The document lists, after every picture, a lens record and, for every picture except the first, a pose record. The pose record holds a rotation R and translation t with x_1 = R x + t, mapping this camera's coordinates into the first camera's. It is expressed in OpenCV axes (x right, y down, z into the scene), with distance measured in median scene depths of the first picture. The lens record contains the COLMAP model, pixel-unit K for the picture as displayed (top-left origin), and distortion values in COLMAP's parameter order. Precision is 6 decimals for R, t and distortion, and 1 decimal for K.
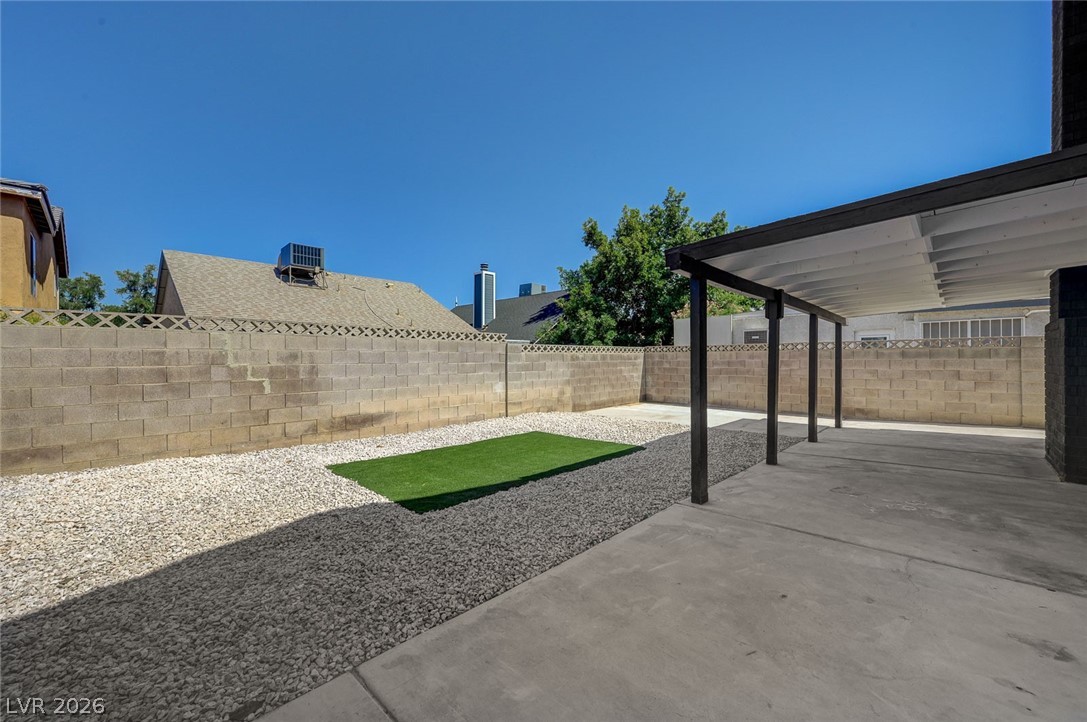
lens RADIAL K [[427.4, 0, 542.9], [0, 427.4, 357.9], [0, 0, 1]] dist [0.003327, 0.000610]
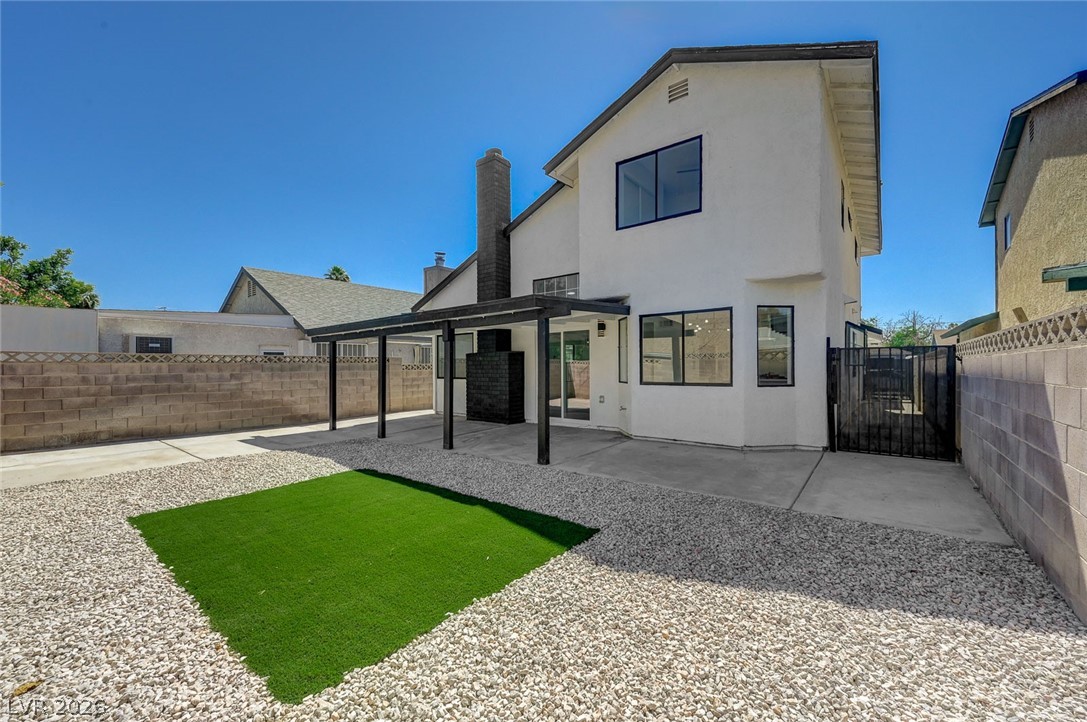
lens RADIAL K [[427.4, 0, 546.7], [0, 427.4, 372.6], [0, 0, 1]] dist [0.003327, 0.000610]
pose [[-0.109499, -0.001293, 0.993986, -0.469448], [0.010781, 0.999939, 0.002488, 0.009358], [-0.993928, 0.010988, -0.109478, 0.479110]]
